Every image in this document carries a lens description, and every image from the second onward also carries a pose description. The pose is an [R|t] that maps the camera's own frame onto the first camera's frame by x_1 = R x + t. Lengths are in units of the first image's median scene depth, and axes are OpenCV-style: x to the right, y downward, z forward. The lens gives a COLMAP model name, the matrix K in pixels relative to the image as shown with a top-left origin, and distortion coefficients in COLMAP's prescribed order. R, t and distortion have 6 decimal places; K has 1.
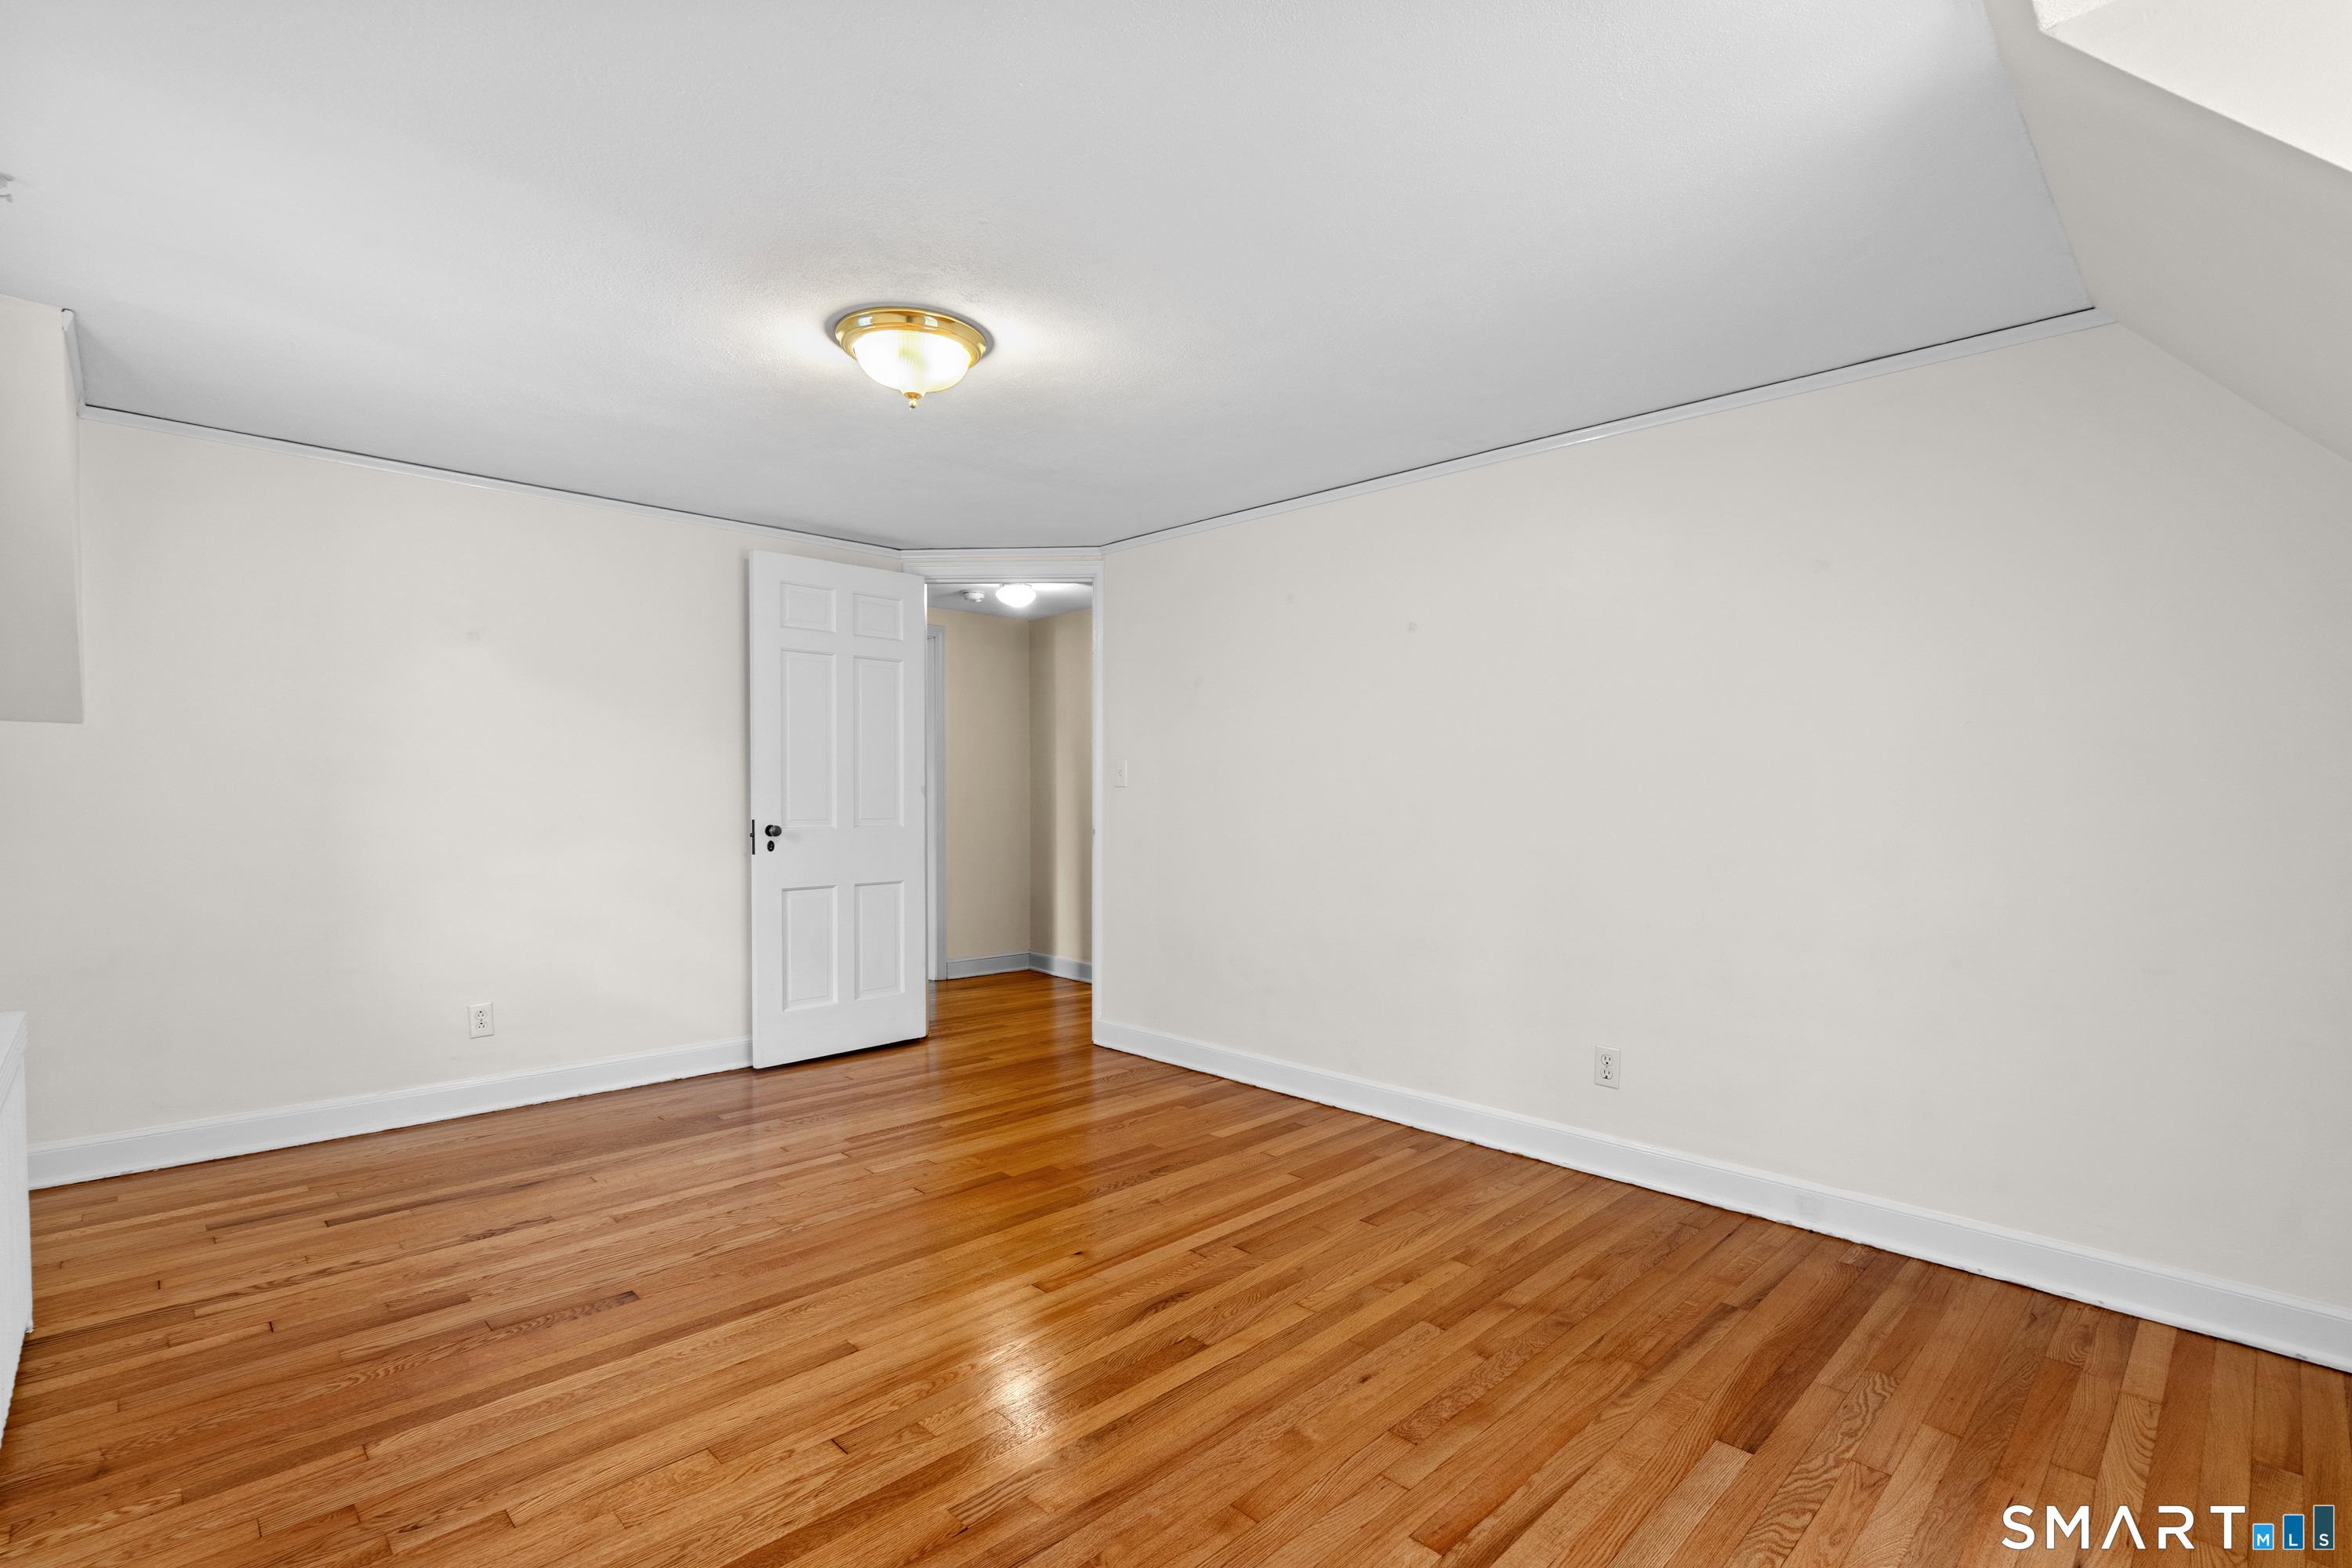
lens RADIAL K [[1065.6, 0, 1161.2], [0, 1065.6, 799.6], [0, 0, 1]] dist [-0.008580, 0.004489]
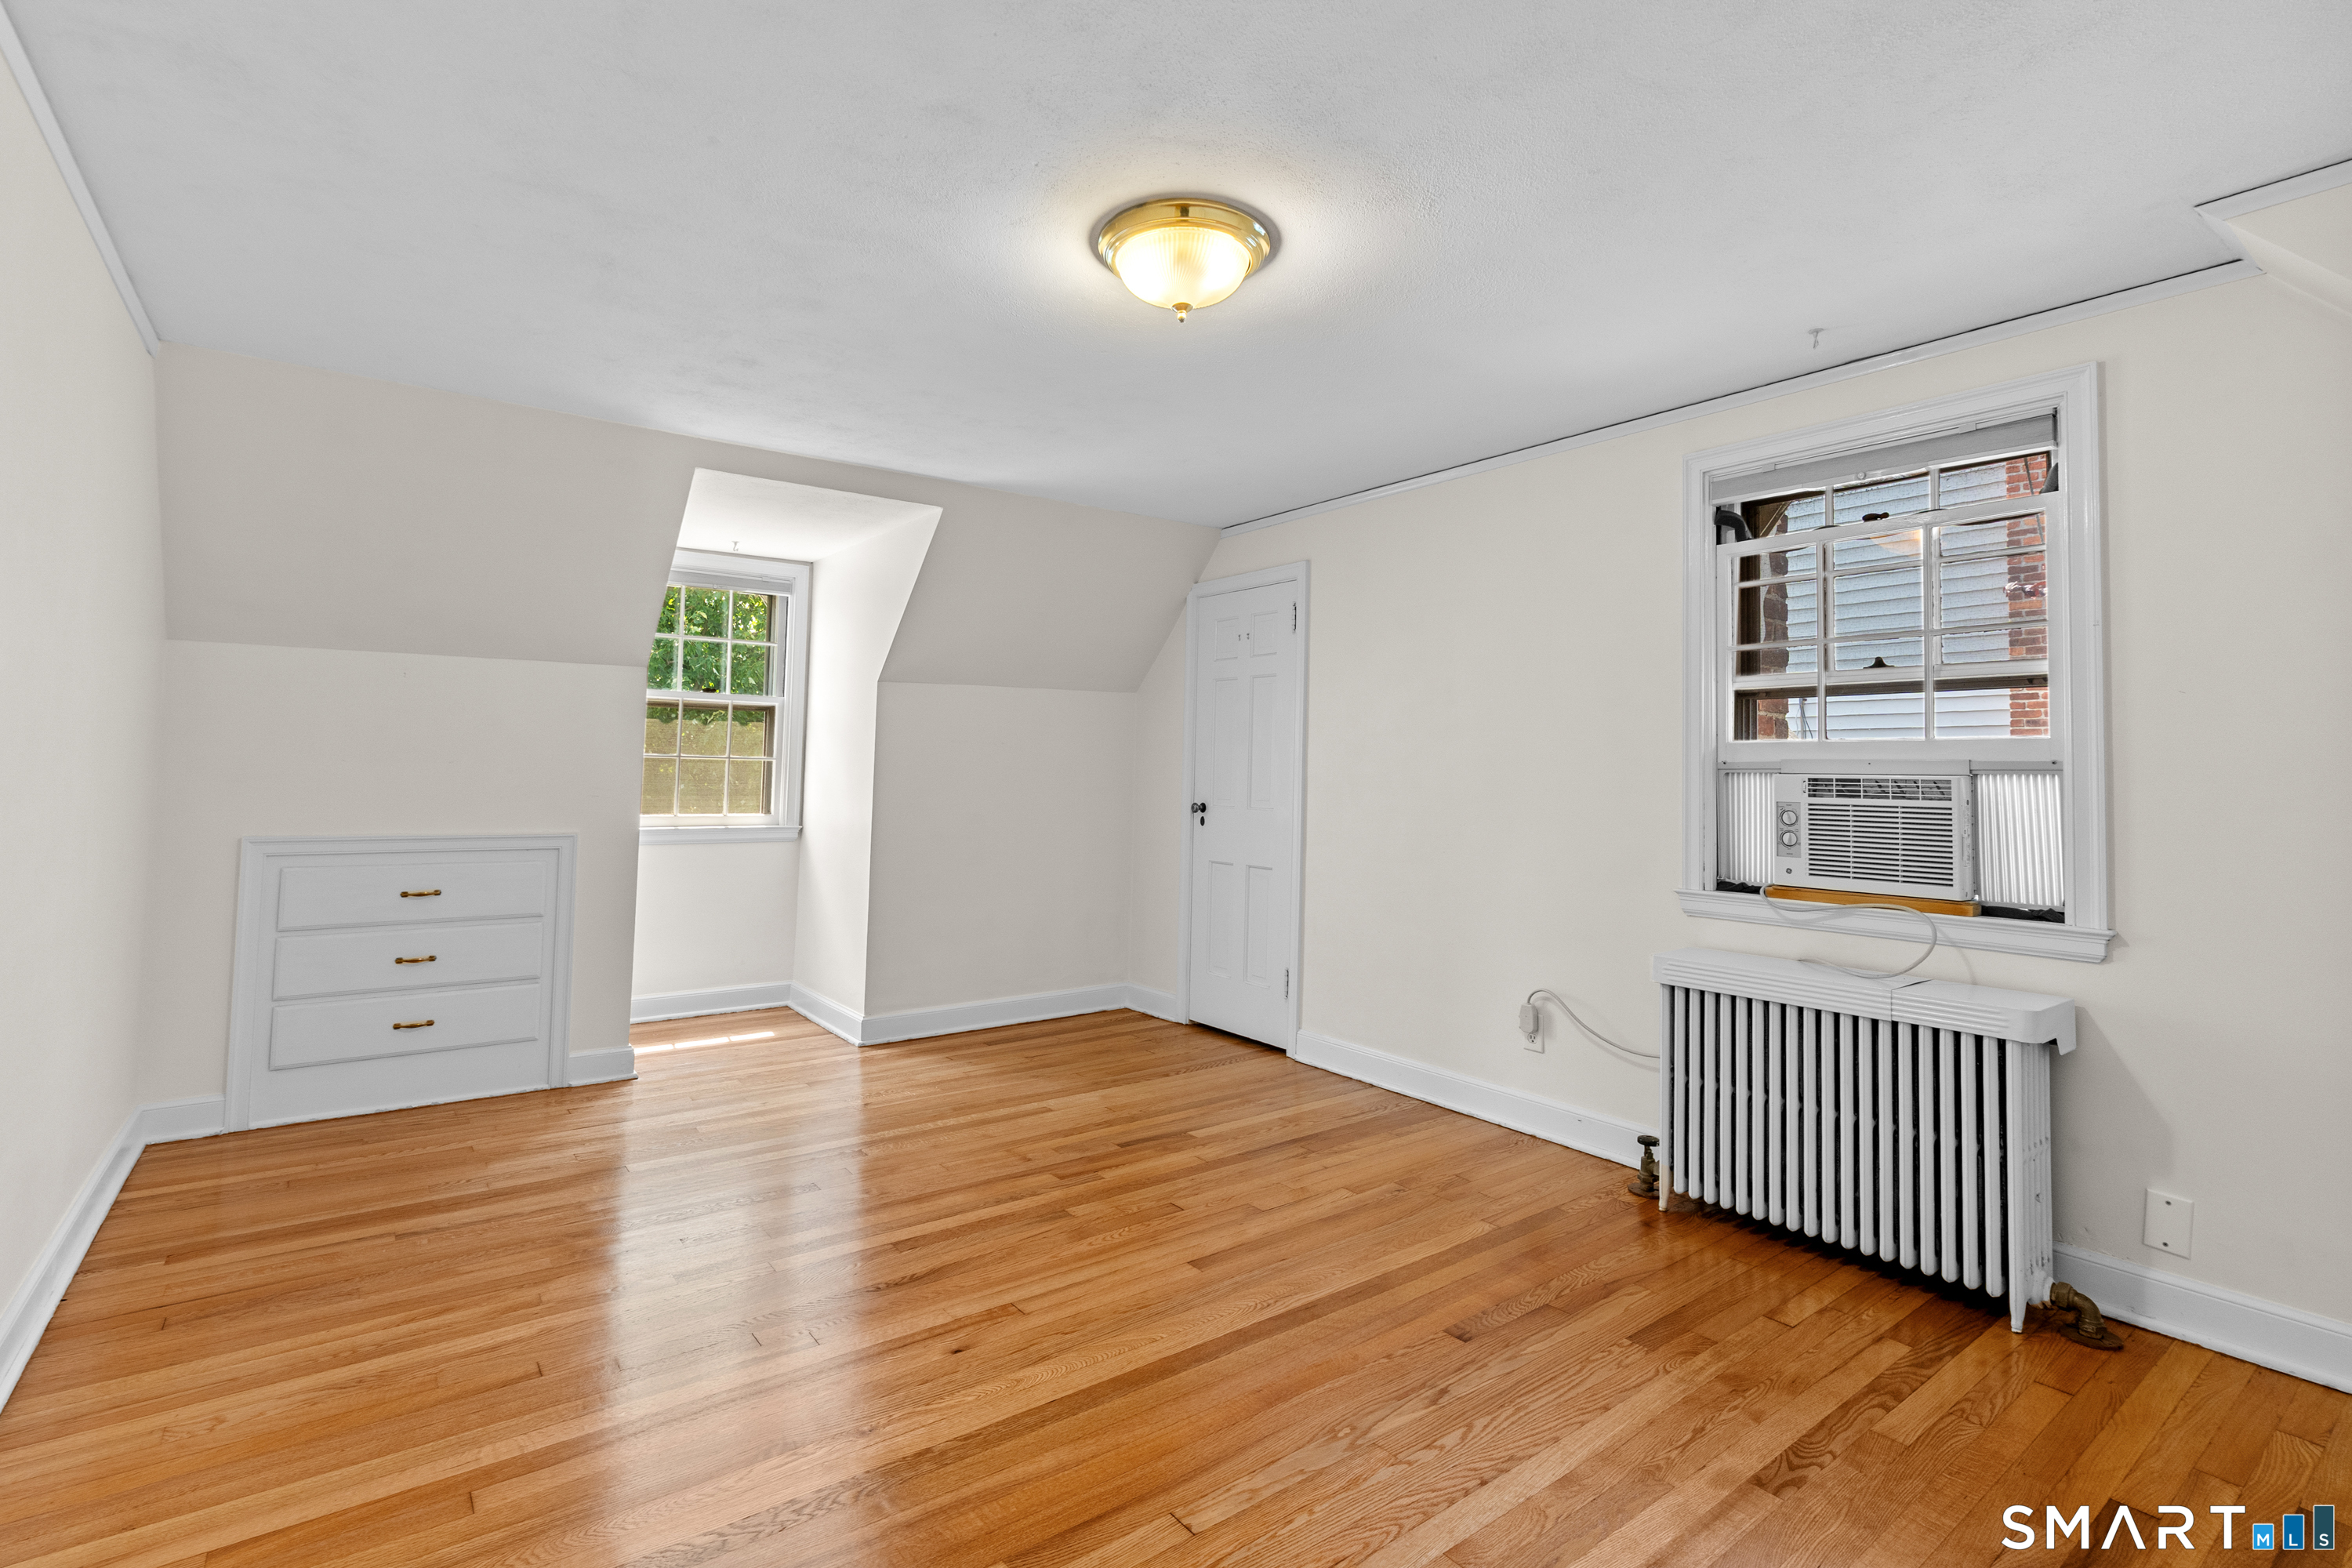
lens RADIAL K [[1065.6, 0, 1161.2], [0, 1065.6, 799.6], [0, 0, 1]] dist [-0.008580, 0.004489]
pose [[-0.993111, -0.024005, 0.114692, -0.339912], [-0.020540, 0.999299, 0.031291, -0.016404], [-0.115363, 0.028720, -0.992908, 1.927537]]
